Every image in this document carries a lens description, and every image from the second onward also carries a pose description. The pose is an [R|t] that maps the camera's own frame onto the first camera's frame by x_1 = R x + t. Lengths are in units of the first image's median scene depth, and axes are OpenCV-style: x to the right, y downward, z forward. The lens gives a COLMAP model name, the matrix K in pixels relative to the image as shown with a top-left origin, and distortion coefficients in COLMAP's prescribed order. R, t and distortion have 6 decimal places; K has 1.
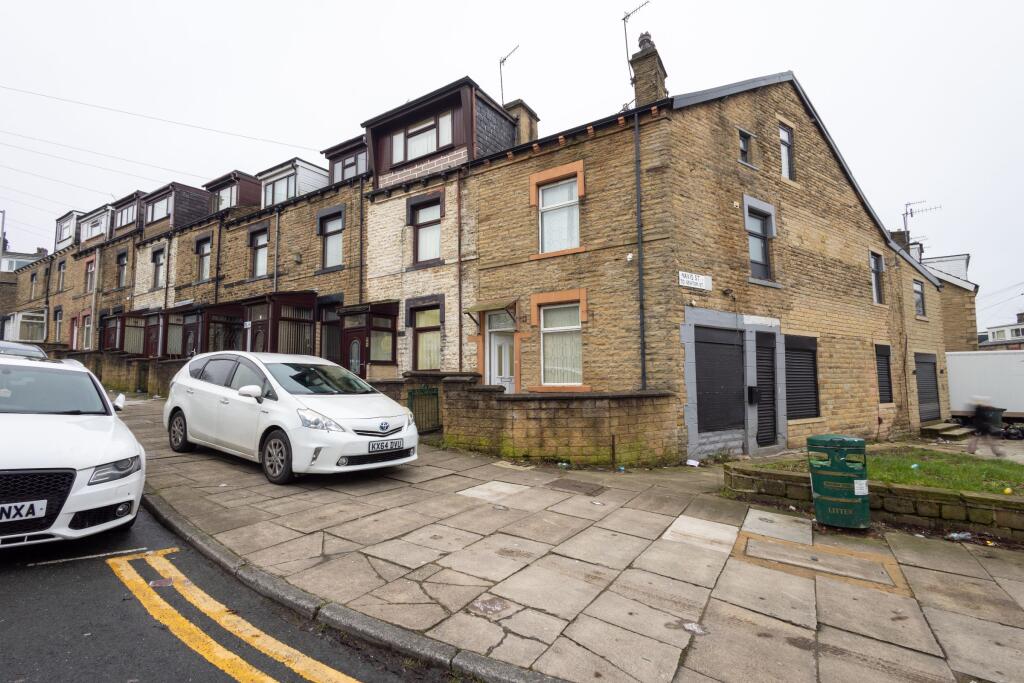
lens RADIAL K [[467.9, 0, 512.0], [0, 467.9, 343.1], [0, 0, 1]] dist [0.010477, -0.001278]
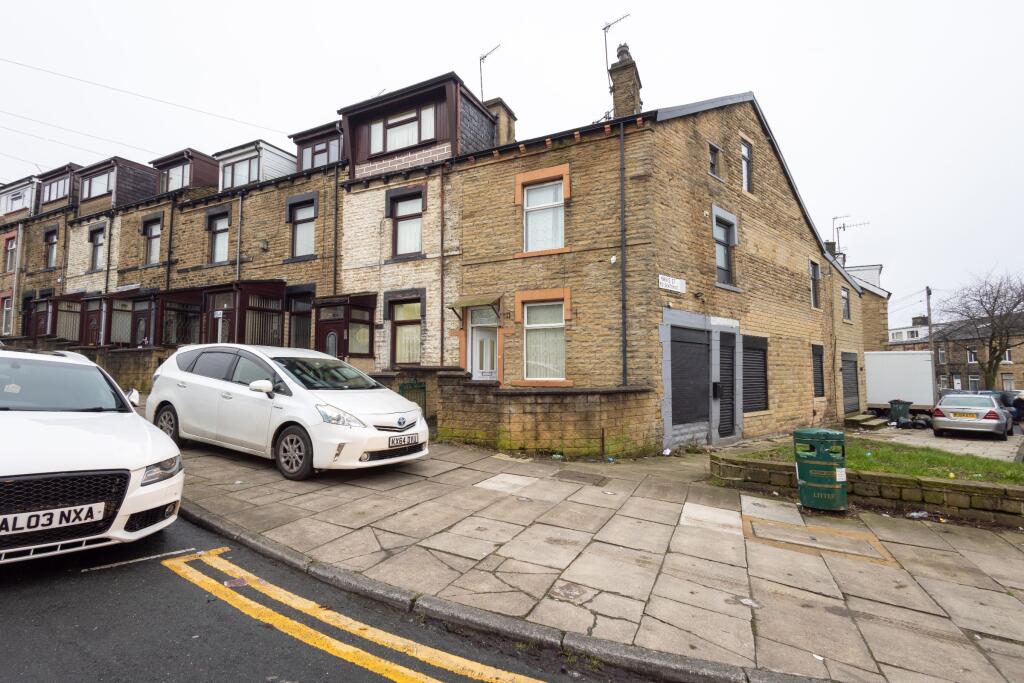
lens RADIAL K [[467.9, 0, 482.6], [0, 467.9, 339.3], [0, 0, 1]] dist [0.010477, -0.001278]
pose [[0.993220, 0.016727, 0.115040, -0.158209], [-0.018519, 0.999723, 0.014527, -0.013441], [-0.114765, -0.016559, 0.993255, -0.017325]]
